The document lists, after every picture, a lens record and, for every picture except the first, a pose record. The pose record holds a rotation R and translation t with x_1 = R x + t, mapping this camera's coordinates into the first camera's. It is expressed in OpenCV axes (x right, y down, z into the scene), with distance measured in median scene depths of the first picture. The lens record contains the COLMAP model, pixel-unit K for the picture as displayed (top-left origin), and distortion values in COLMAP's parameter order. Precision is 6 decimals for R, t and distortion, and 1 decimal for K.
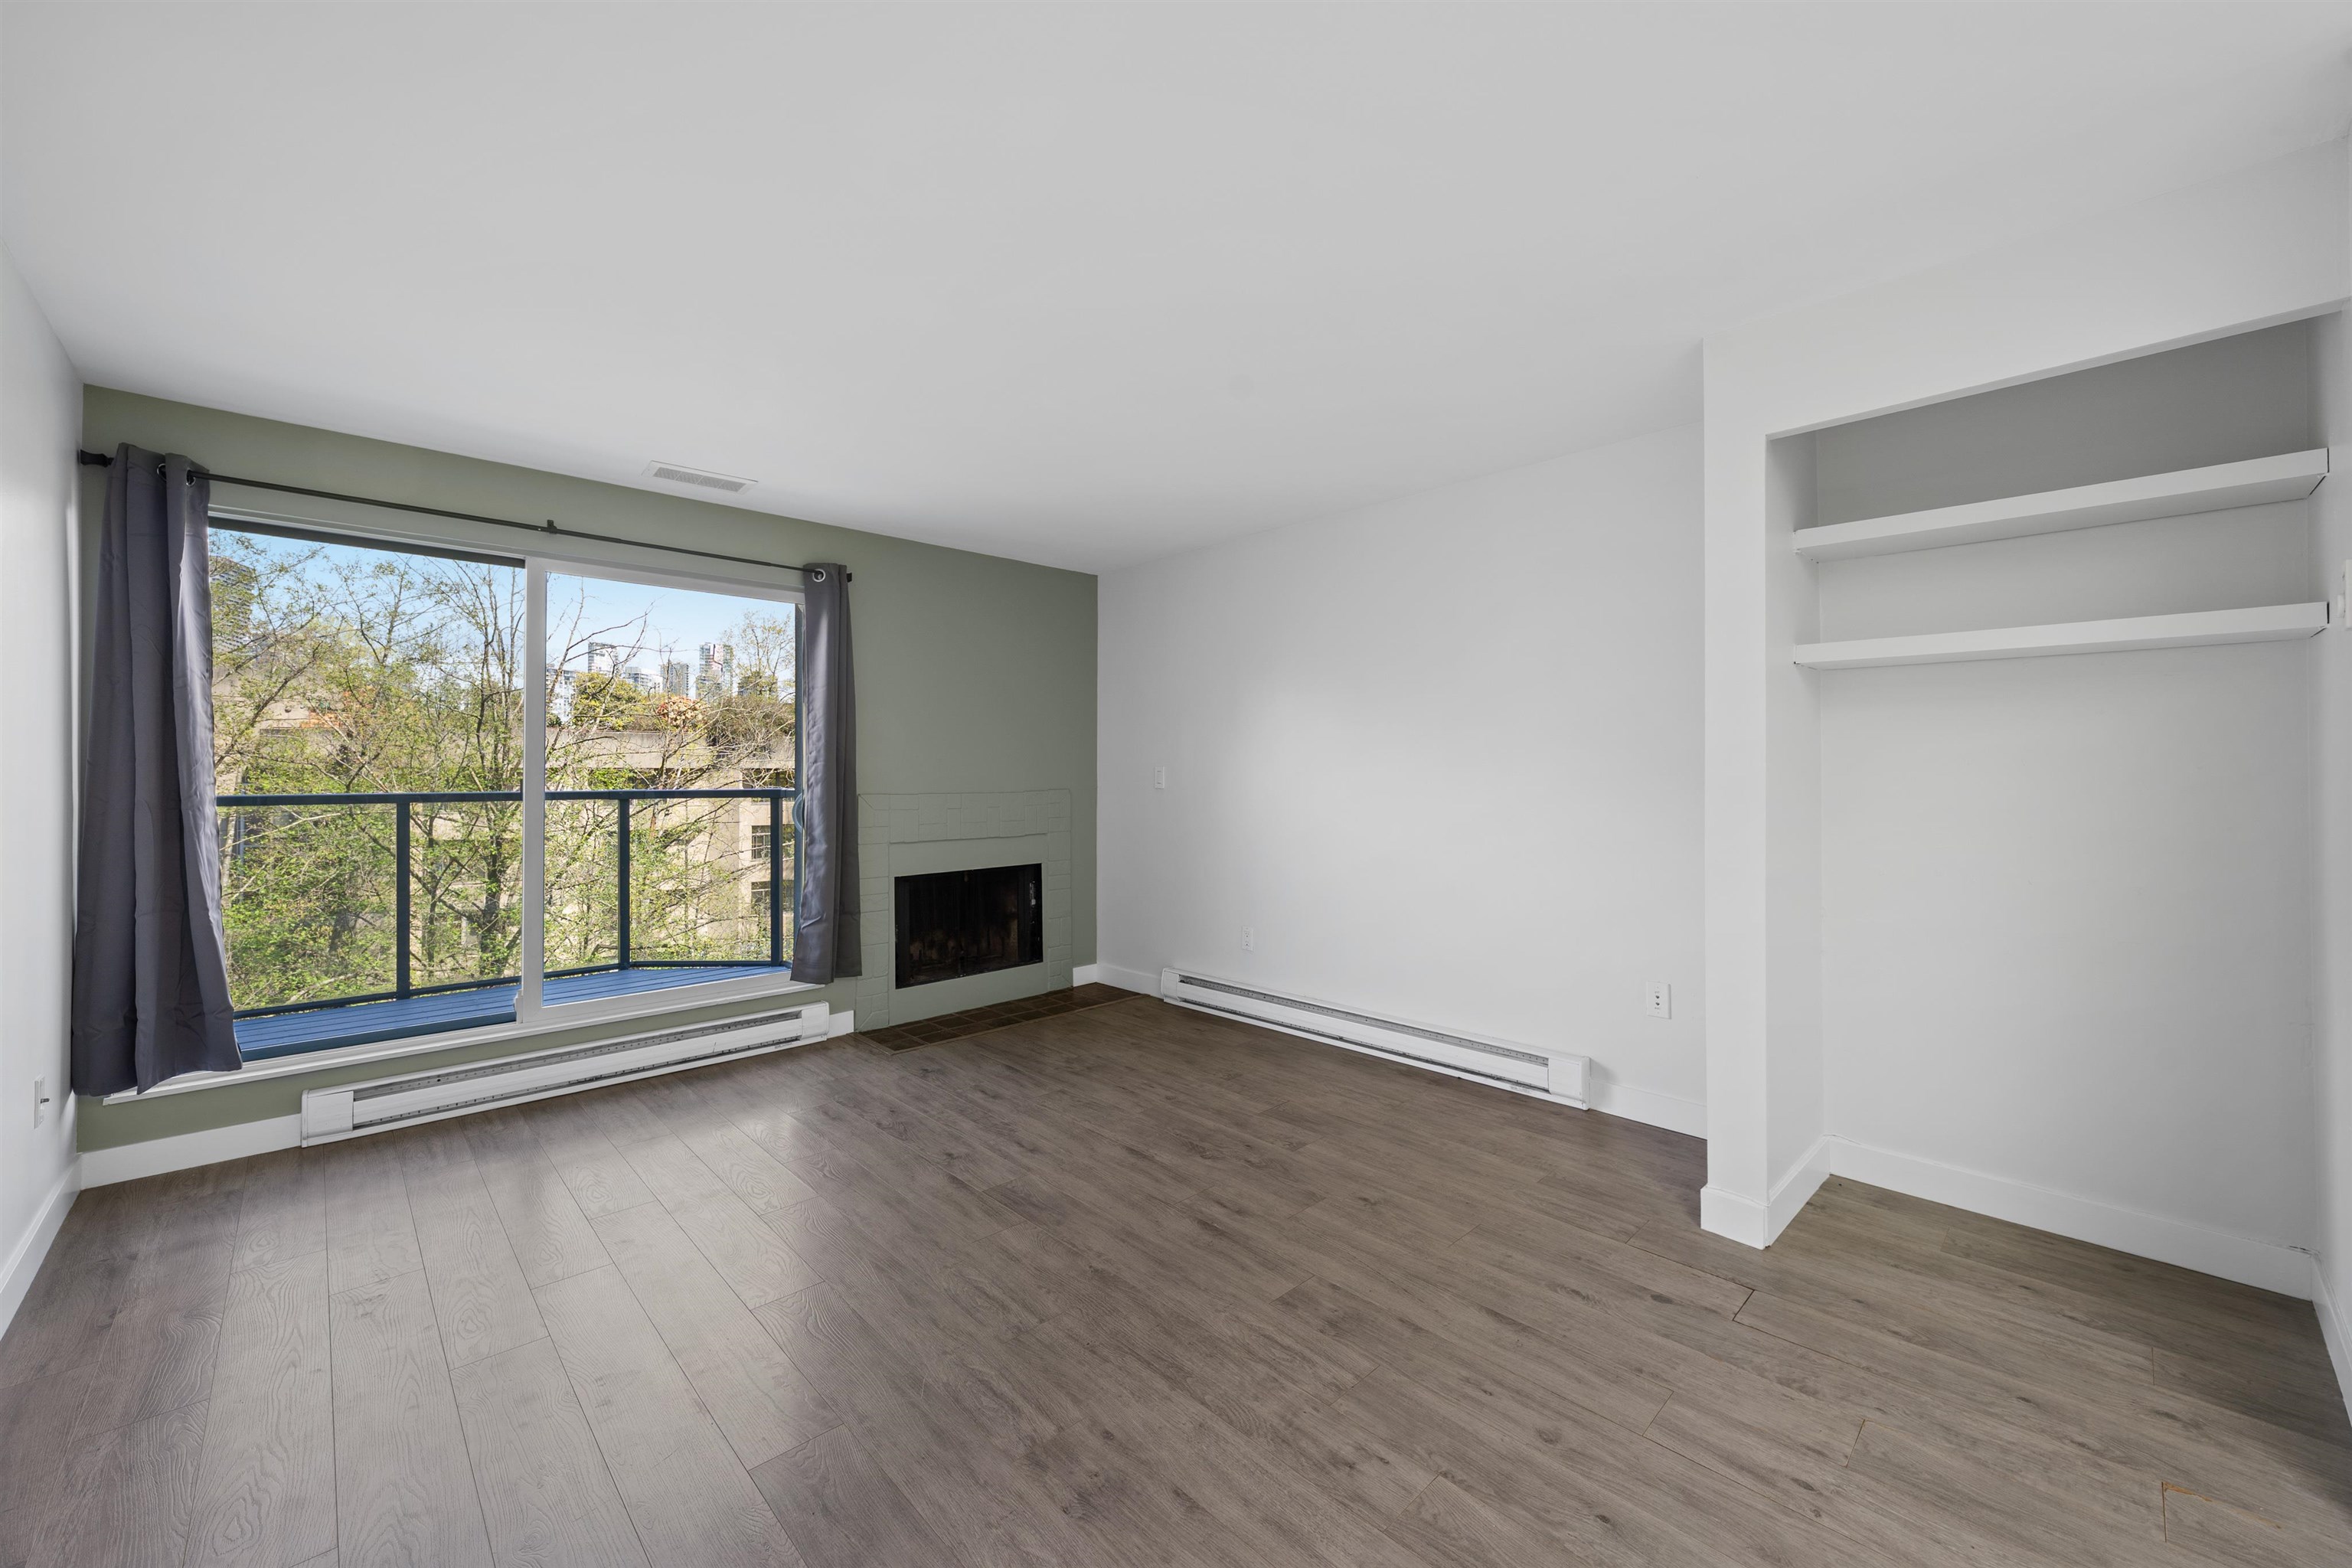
lens RADIAL K [[905.5, 0, 1185.0], [0, 905.5, 774.6], [0, 0, 1]] dist [-0.001450, -0.000541]
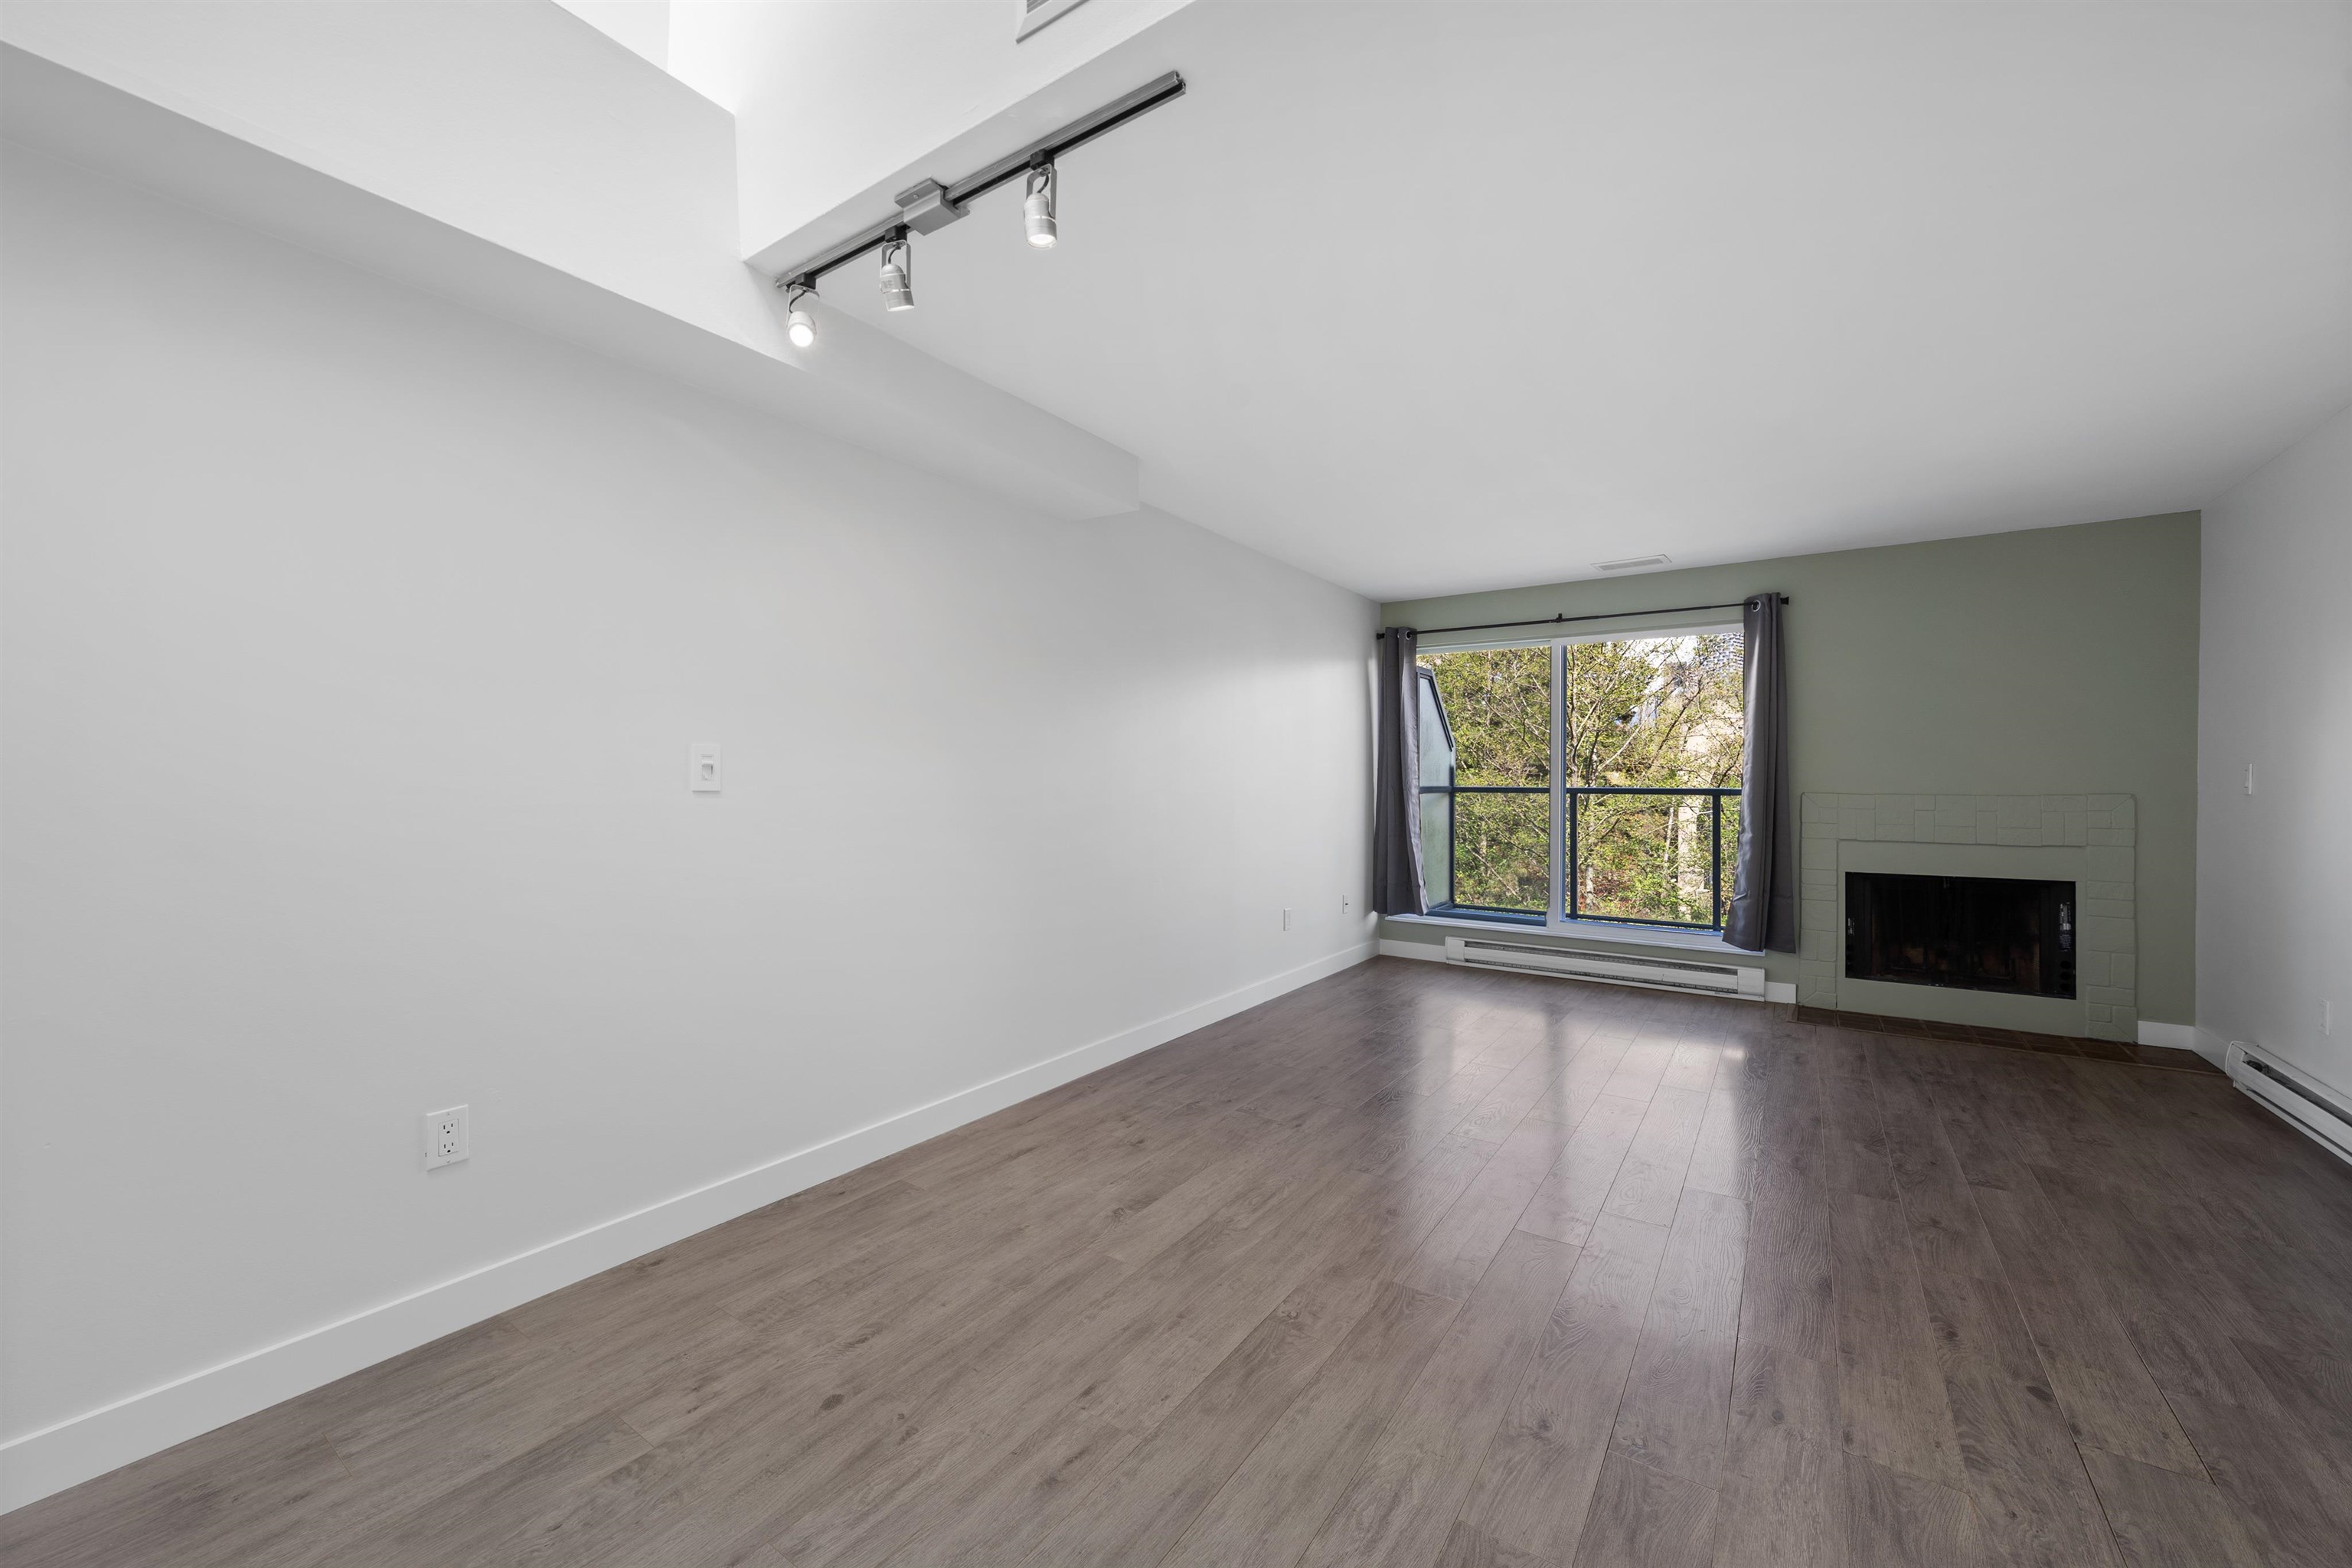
lens RADIAL K [[905.5, 0, 1185.0], [0, 905.5, 774.6], [0, 0, 1]] dist [-0.001450, -0.000541]
pose [[0.205137, -0.002000, -0.978731, 0.749043], [-0.005084, 0.999982, -0.003109, 0.009589], [0.978720, 0.005614, 0.205123, 0.033715]]
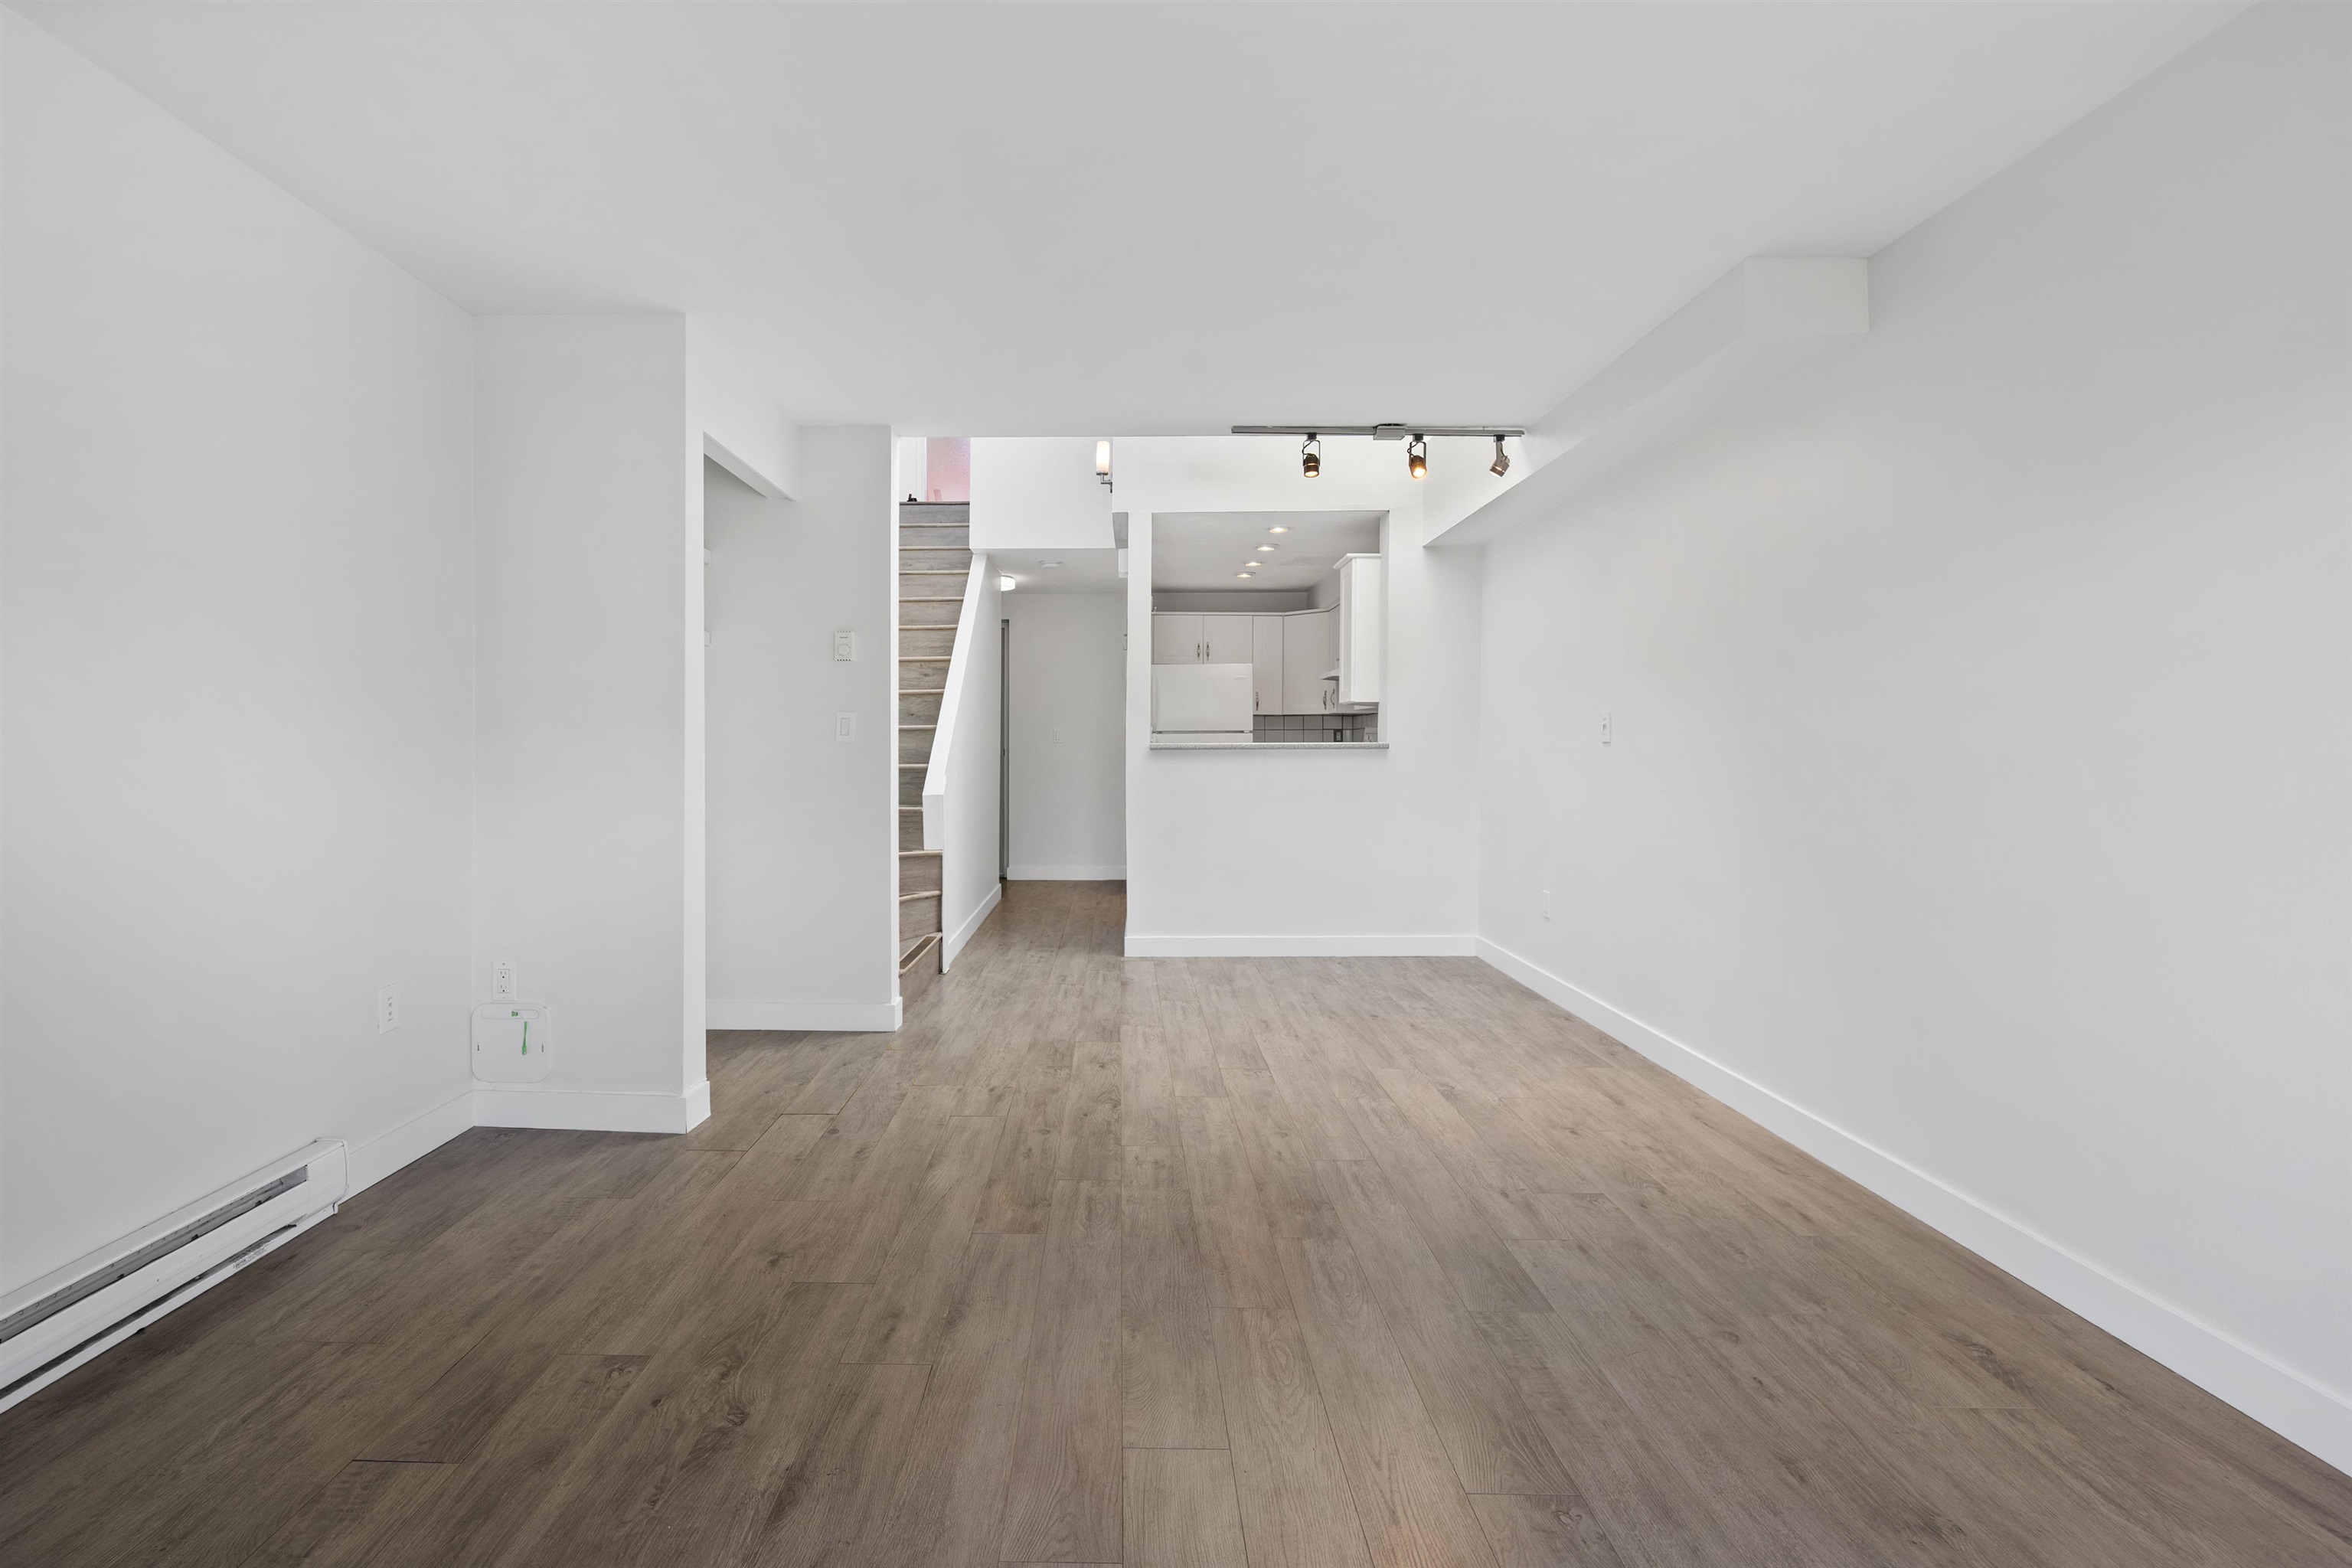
lens RADIAL K [[1035.1, 0, 1095.4], [0, 1035.1, 755.7], [0, 0, 1]] dist [-0.002331, -0.000399]
pose [[-0.702384, -0.005266, 0.711779, -0.477784], [0.000969, 0.999965, 0.008354, 0.028047], [-0.711798, 0.006557, -0.702354, 1.109399]]
